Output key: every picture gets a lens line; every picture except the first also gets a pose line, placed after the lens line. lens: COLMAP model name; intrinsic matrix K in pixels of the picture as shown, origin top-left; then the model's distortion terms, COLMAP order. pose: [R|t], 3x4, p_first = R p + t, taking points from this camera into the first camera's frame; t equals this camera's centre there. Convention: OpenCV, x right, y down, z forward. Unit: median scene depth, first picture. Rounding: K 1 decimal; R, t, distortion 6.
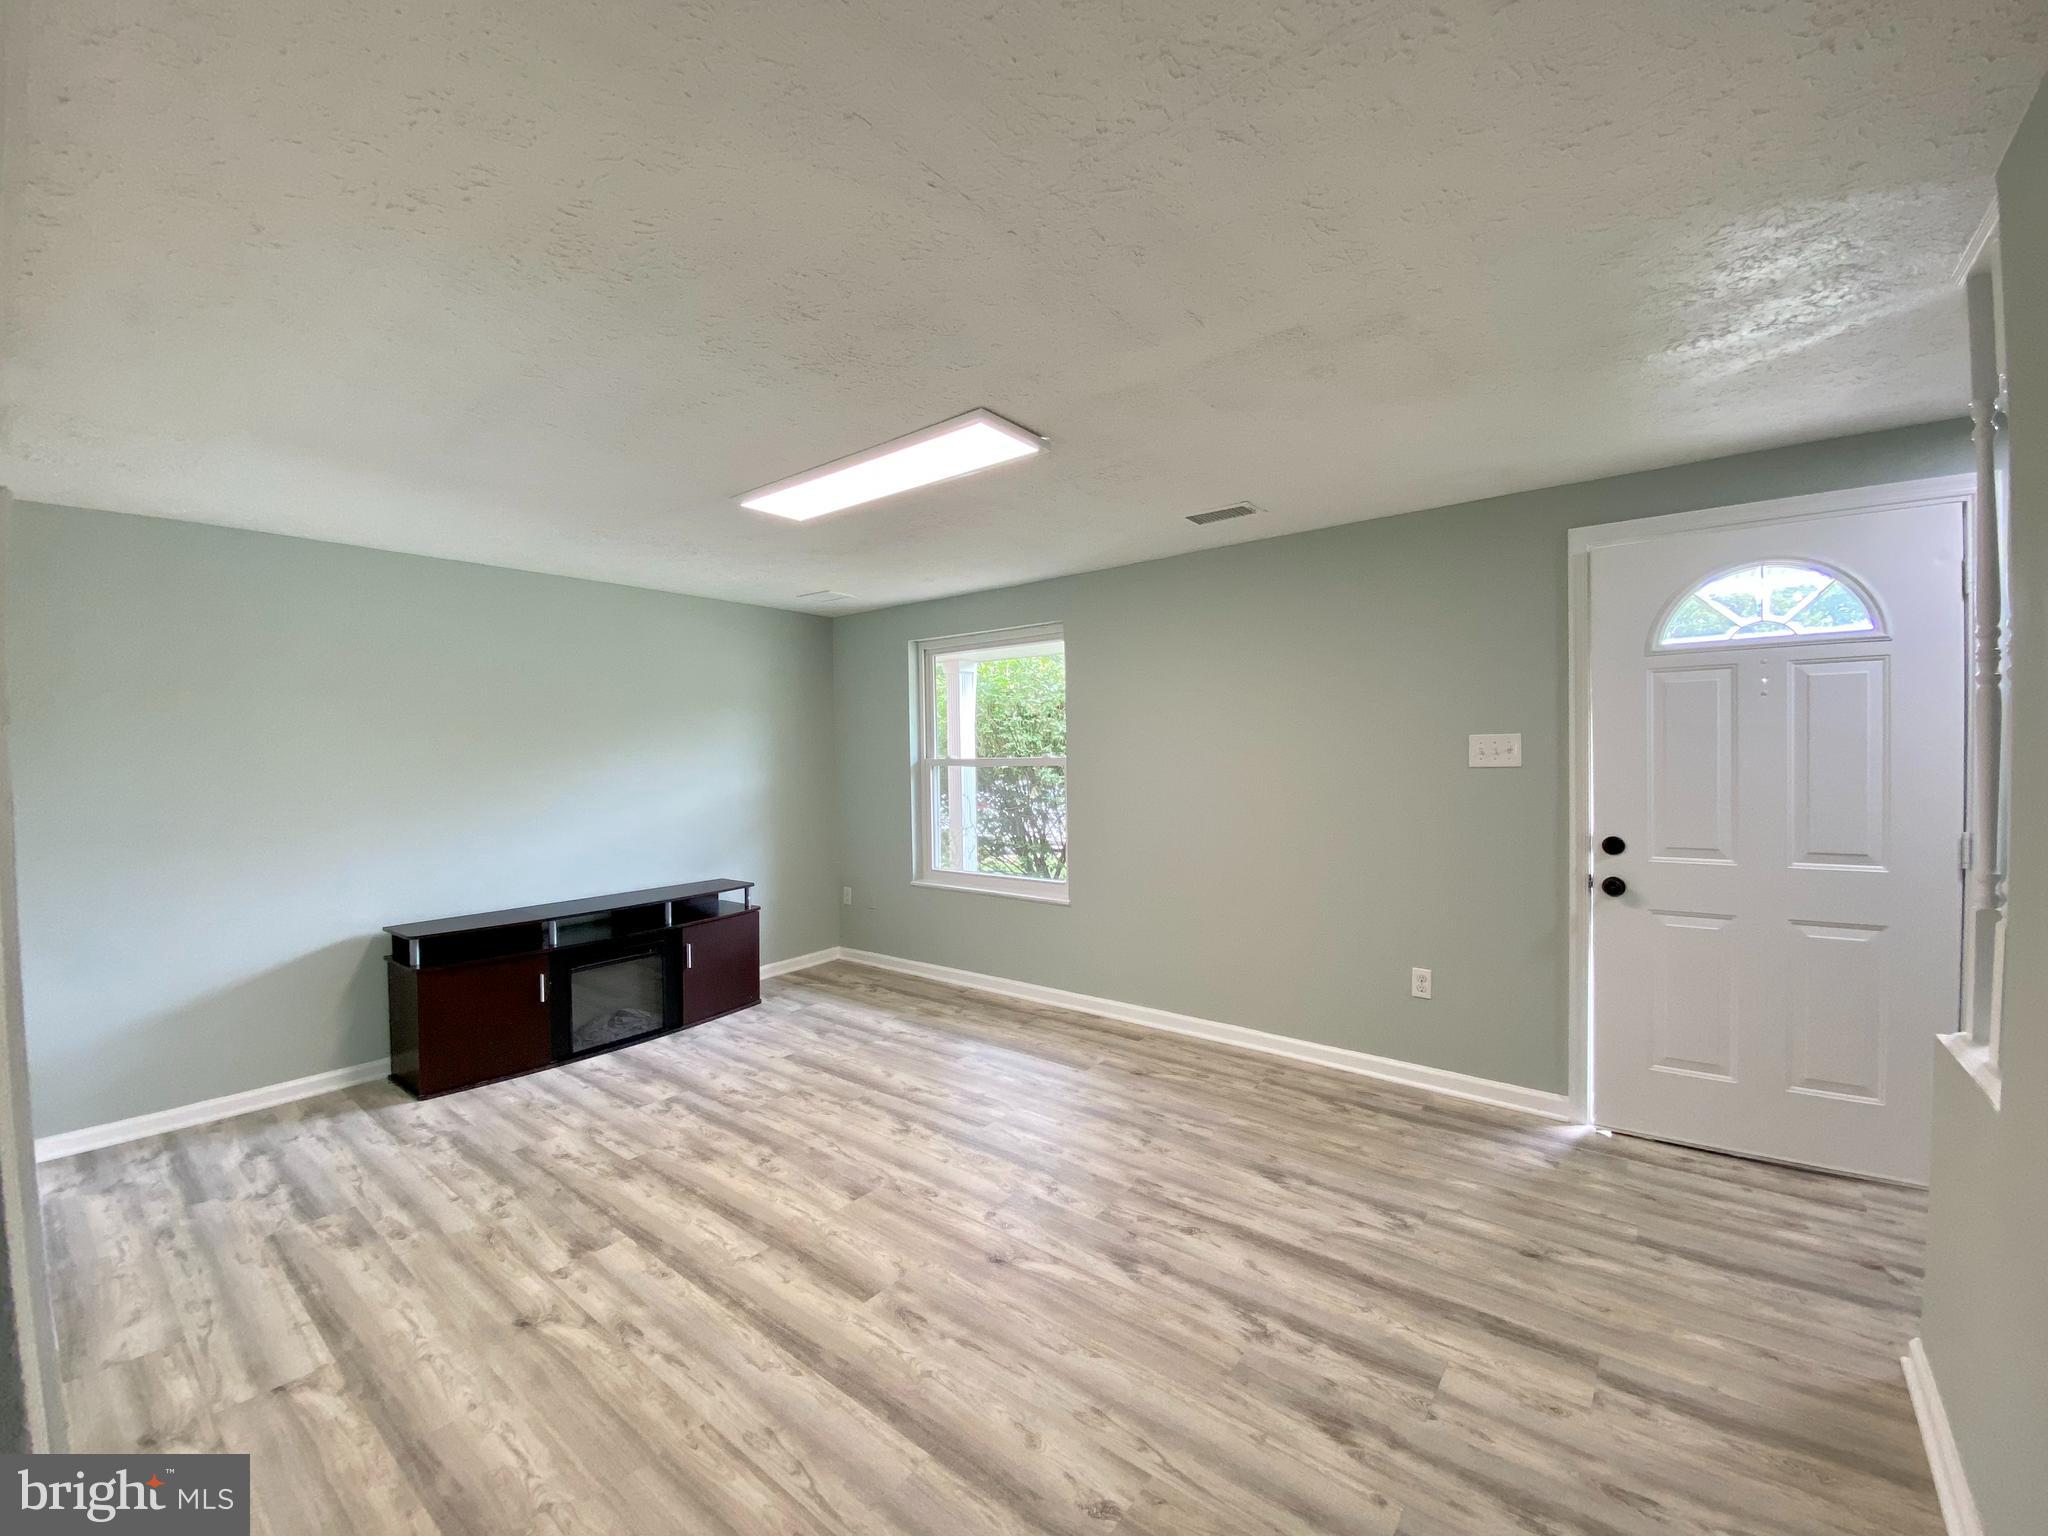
lens RADIAL K [[832.2, 0, 1028.1], [0, 832.2, 773.2], [0, 0, 1]] dist [0.024706, -0.022664]
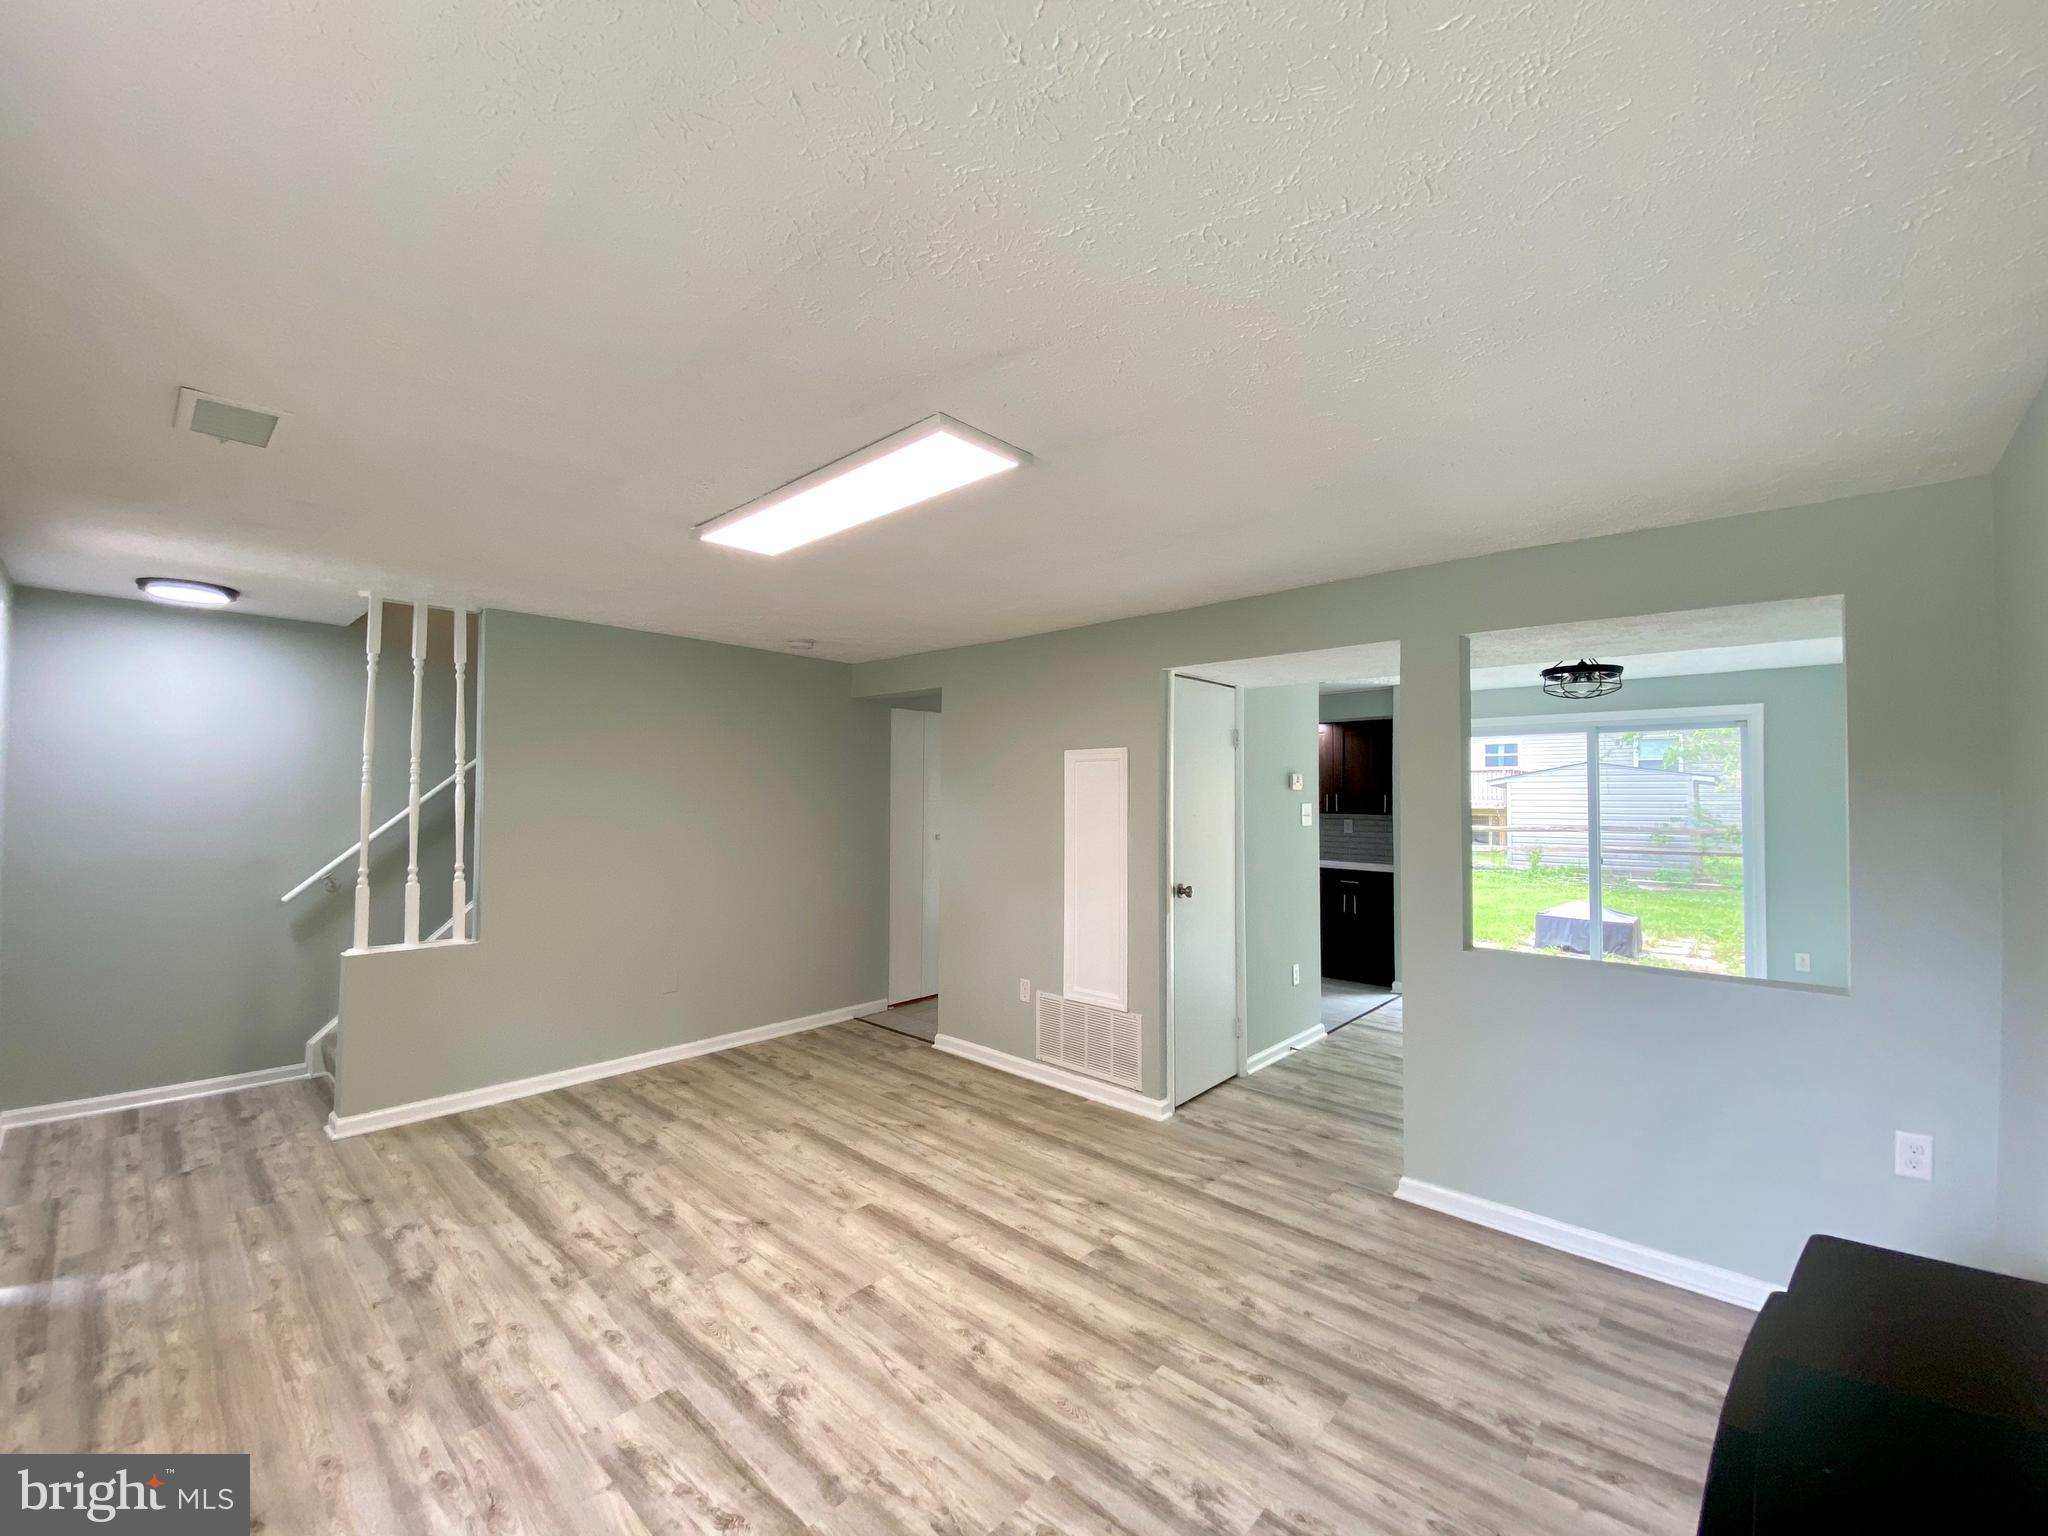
lens RADIAL K [[832.8, 0, 1019.4], [0, 832.8, 758.1], [0, 0, 1]] dist [0.031723, -0.025924]
pose [[-0.996931, 0.011519, 0.077431, -0.428791], [0.010194, 0.999795, -0.017490, -0.069251], [-0.077616, -0.016647, -0.996844, 1.826227]]
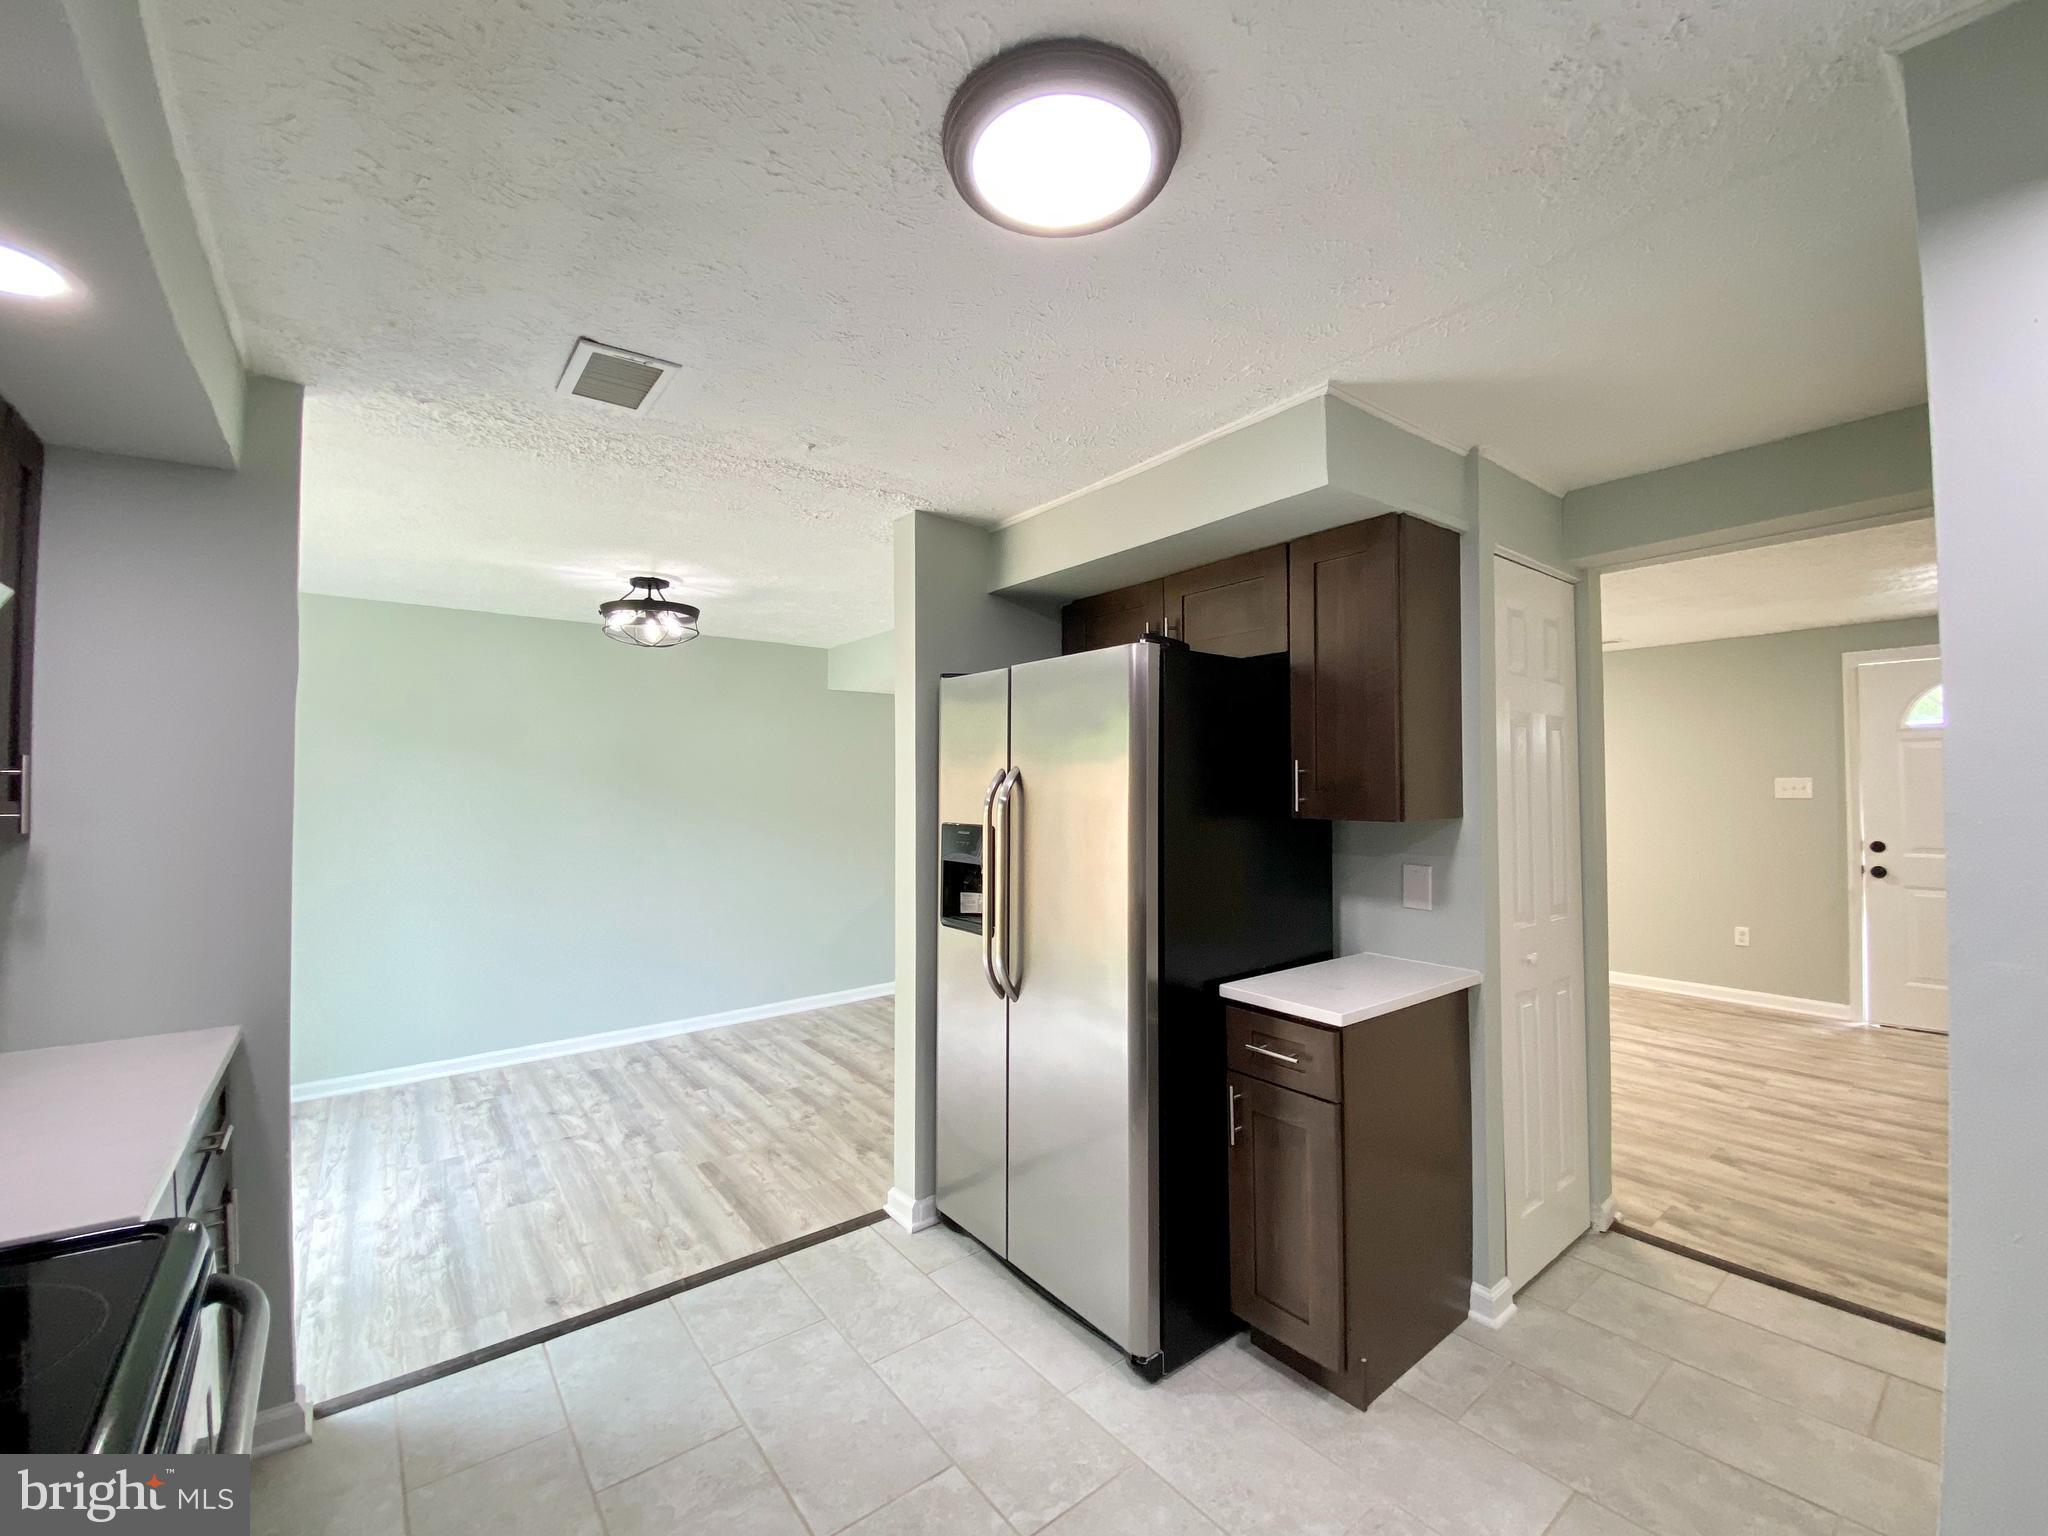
lens RADIAL K [[832.8, 0, 1019.4], [0, 832.8, 758.1], [0, 0, 1]] dist [0.031723, -0.025924]
pose [[0.971415, 0.011310, -0.237118, -0.566308], [-0.022189, 0.998817, -0.043259, 0.021743], [0.236349, 0.047283, 0.970517, -1.027994]]
